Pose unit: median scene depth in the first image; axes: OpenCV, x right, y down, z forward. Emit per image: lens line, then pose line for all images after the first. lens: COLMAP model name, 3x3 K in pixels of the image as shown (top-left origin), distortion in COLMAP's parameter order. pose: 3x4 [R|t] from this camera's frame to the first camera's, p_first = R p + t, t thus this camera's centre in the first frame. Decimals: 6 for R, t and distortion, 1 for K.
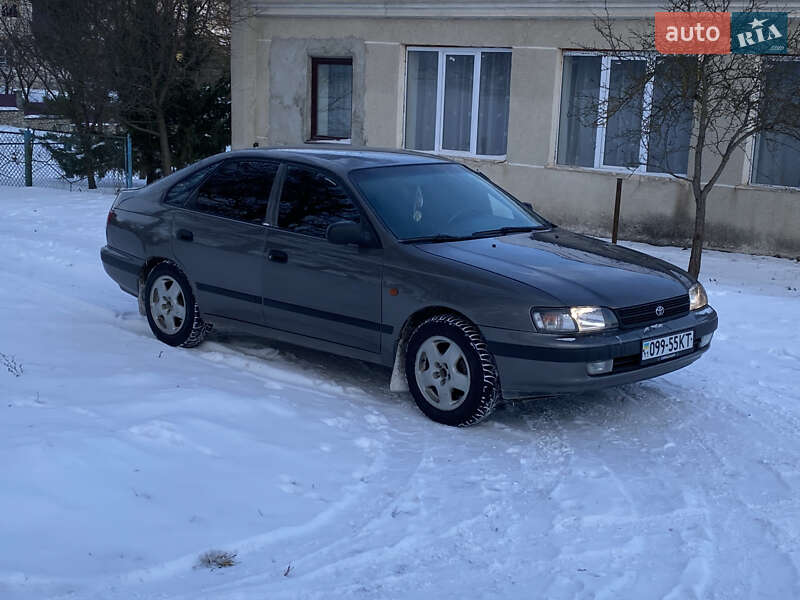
lens RADIAL K [[1041.4, 0, 400.1], [0, 1041.4, 282.3], [0, 0, 1]] dist [0.203708, -0.666624]
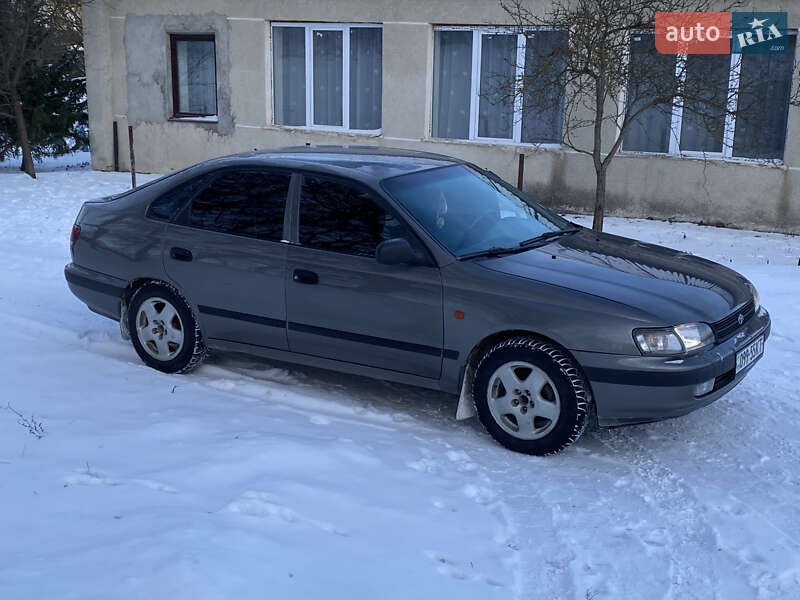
lens RADIAL K [[980.4, 0, 400.0], [0, 980.4, 300.0], [0, 0, 1]] dist [0.190389, -0.584488]
pose [[0.986061, -0.061277, 0.154691, -0.147448], [0.052316, 0.996744, 0.061350, -0.046022], [-0.157947, -0.052402, 0.986056, 0.116803]]
